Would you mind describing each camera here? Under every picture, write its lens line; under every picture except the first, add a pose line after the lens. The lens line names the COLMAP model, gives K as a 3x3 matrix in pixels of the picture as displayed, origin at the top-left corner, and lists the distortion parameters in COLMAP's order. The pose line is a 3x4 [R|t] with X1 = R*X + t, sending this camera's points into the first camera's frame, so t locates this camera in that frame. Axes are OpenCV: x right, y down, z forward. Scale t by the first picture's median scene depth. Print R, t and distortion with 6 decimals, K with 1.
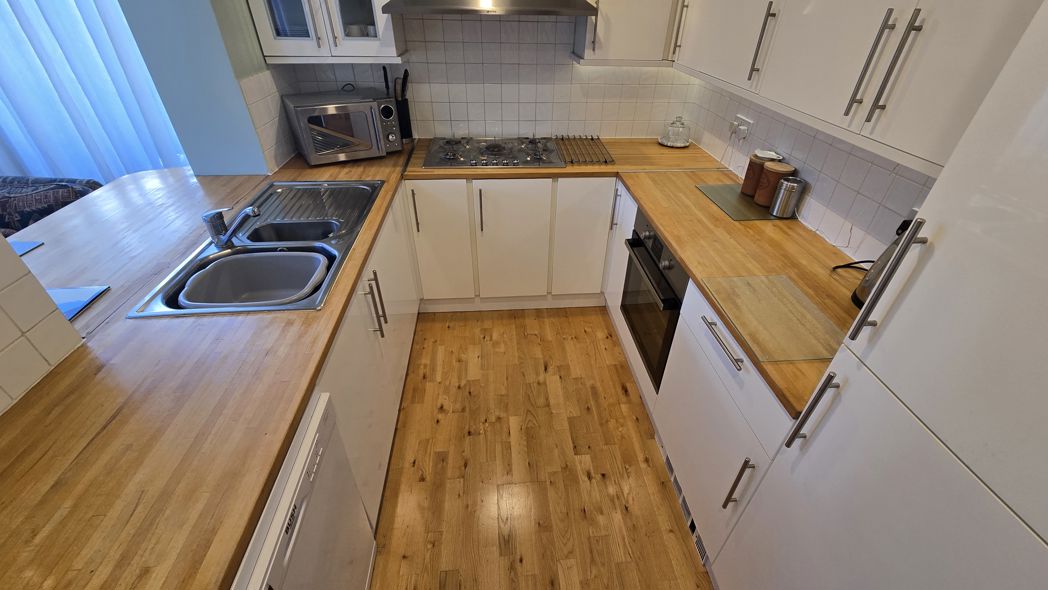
lens RADIAL K [[430.3, 0, 525.8], [0, 430.3, 301.2], [0, 0, 1]] dist [-0.001943, -0.000977]
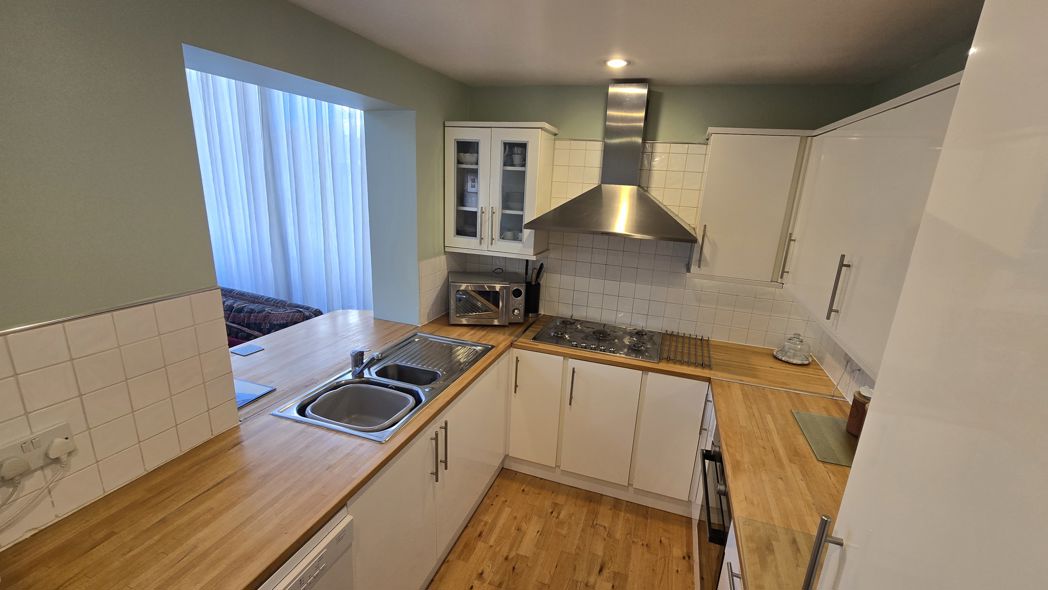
lens RADIAL K [[430.3, 0, 530.7], [0, 430.3, 297.1], [0, 0, 1]] dist [-0.001943, -0.000977]
pose [[0.916840, 0.132785, -0.376528, 0.189314], [-0.261147, 0.912807, -0.313983, -0.051097], [0.302005, 0.386201, 0.871574, -0.069707]]
